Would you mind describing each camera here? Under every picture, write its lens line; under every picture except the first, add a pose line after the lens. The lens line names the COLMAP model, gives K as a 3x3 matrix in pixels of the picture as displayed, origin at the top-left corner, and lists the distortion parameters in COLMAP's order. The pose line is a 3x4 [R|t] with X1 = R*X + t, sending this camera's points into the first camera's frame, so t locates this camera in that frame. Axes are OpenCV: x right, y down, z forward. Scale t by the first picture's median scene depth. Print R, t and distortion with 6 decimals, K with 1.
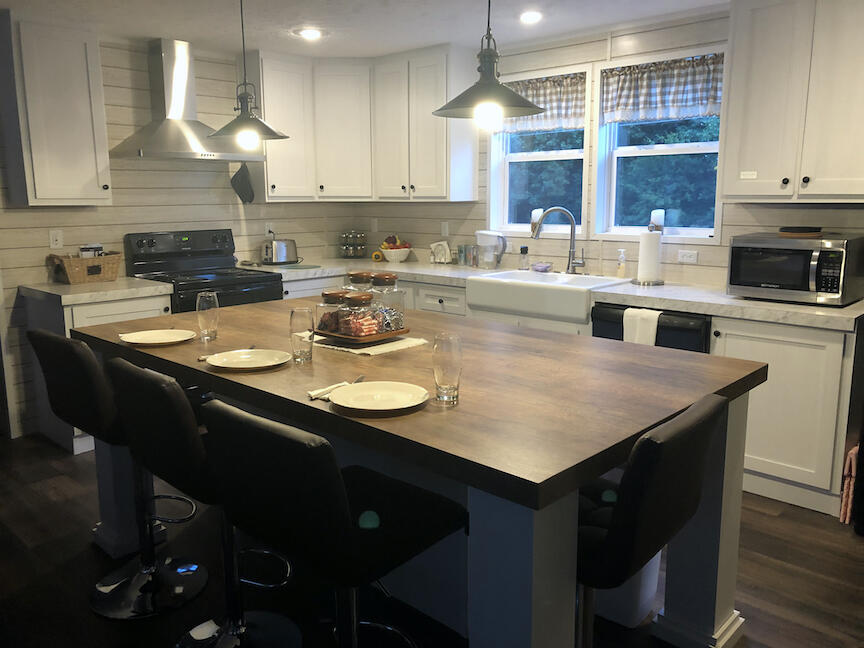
lens RADIAL K [[722.3, 0, 430.4], [0, 722.3, 322.3], [0, 0, 1]] dist [0.076023, -0.012027]
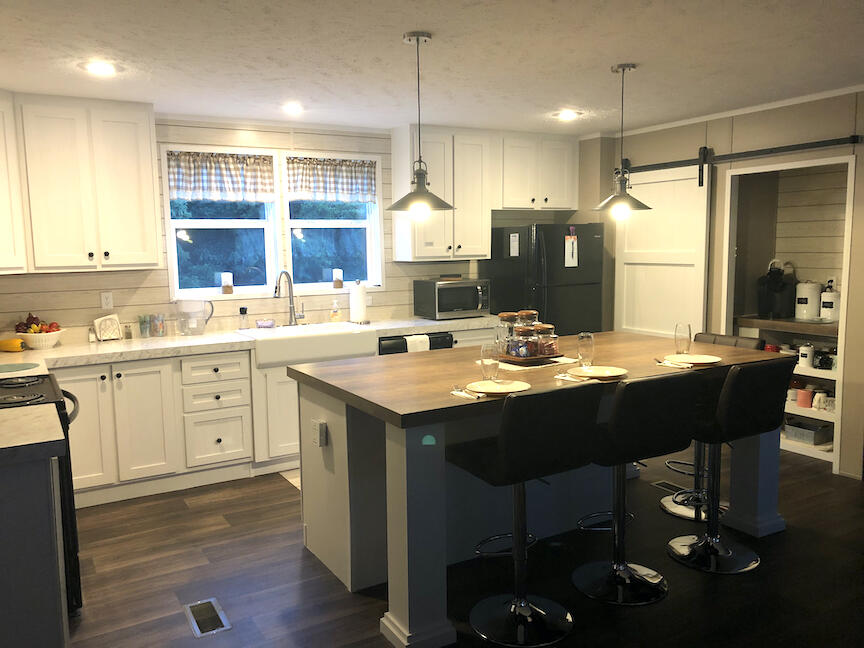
lens RADIAL K [[722.3, 0, 429.9], [0, 722.3, 328.5], [0, 0, 1]] dist [0.076023, -0.012027]
pose [[0.302693, -0.111656, 0.946525, -0.840322], [0.188919, 0.980438, 0.055242, -0.085801], [-0.934177, 0.162095, 0.317866, 0.429733]]
